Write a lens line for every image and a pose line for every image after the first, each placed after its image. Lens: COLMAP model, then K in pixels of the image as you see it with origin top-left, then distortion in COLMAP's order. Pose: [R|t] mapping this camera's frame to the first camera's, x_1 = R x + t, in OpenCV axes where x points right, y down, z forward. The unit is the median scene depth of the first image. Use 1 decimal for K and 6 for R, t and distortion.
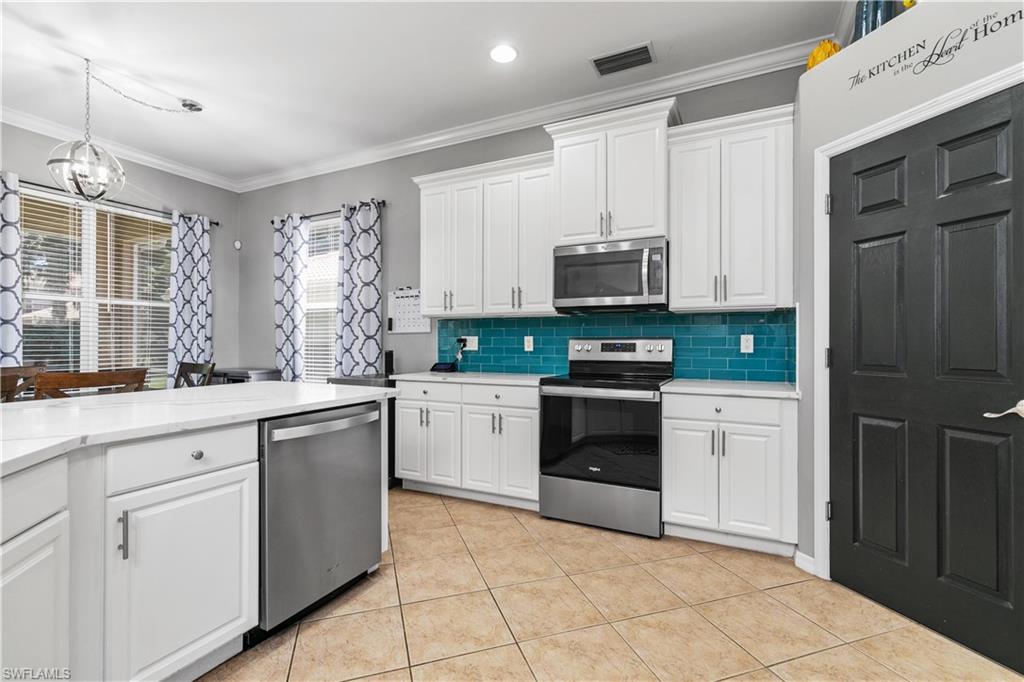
lens RADIAL K [[460.2, 0, 512.0], [0, 460.2, 341.0], [0, 0, 1]] dist [0.015068, 0.000302]
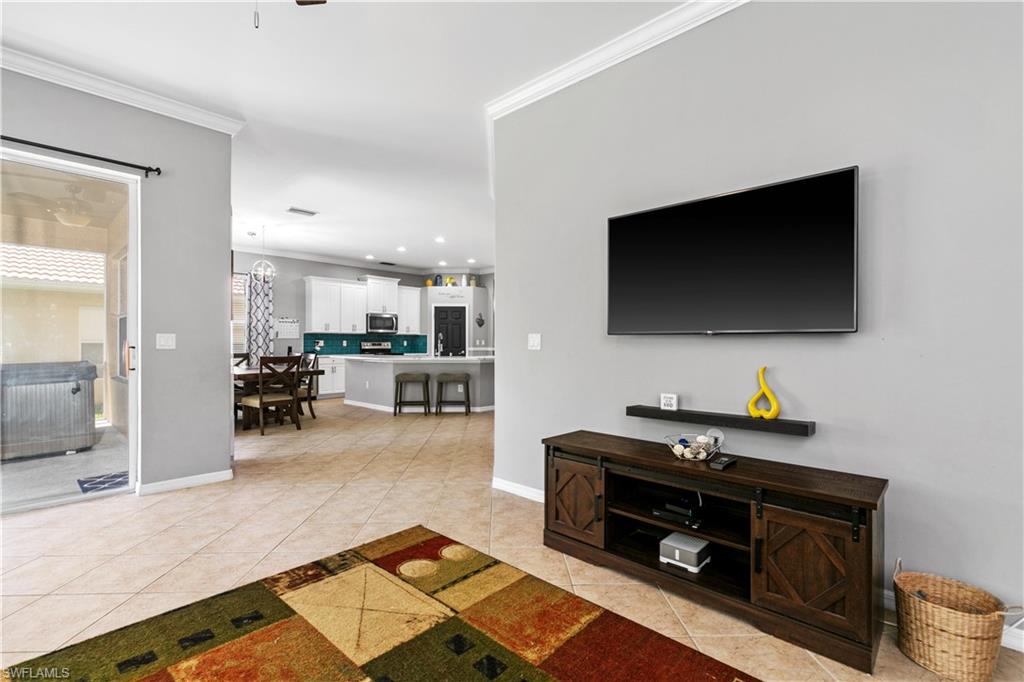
lens RADIAL K [[464.2, 0, 519.0], [0, 464.2, 341.9], [0, 0, 1]] dist [0.003888, 0.000467]
pose [[0.286248, 0.002984, 0.958151, -2.376293], [-0.001734, 0.999995, -0.002596, 0.002005], [-0.958154, -0.000918, 0.286252, -0.810226]]
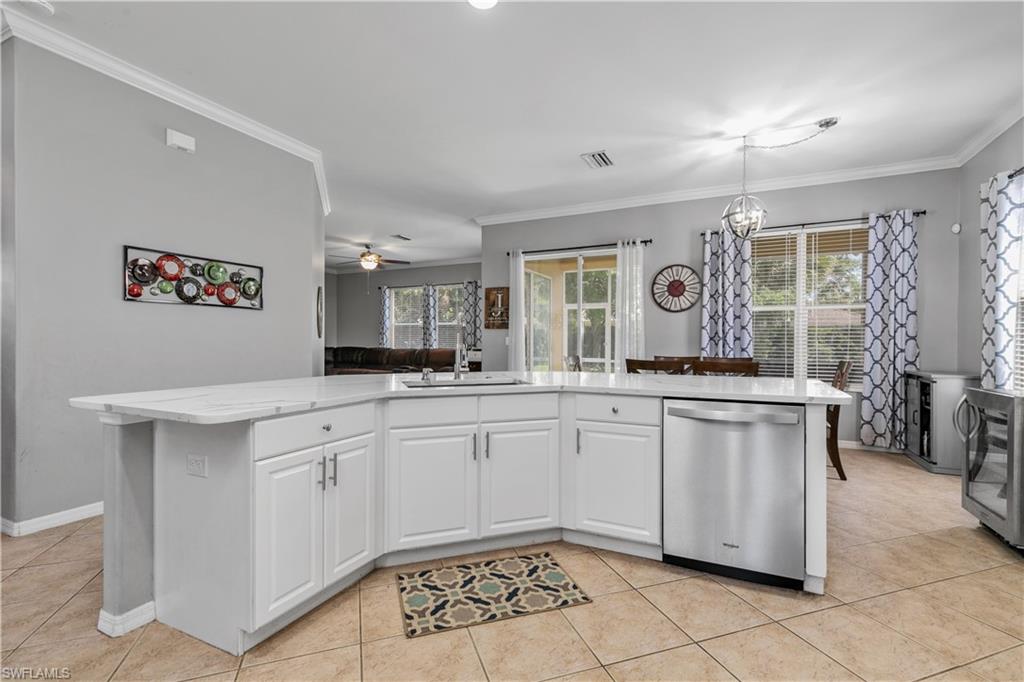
lens RADIAL K [[464.2, 0, 519.0], [0, 464.2, 341.9], [0, 0, 1]] dist [0.003888, 0.000467]
pose [[0.028200, 0.002723, -0.999599, 0.375762], [-0.001348, 0.999995, 0.002686, 0.002095], [0.999601, 0.001271, 0.028204, 0.250302]]
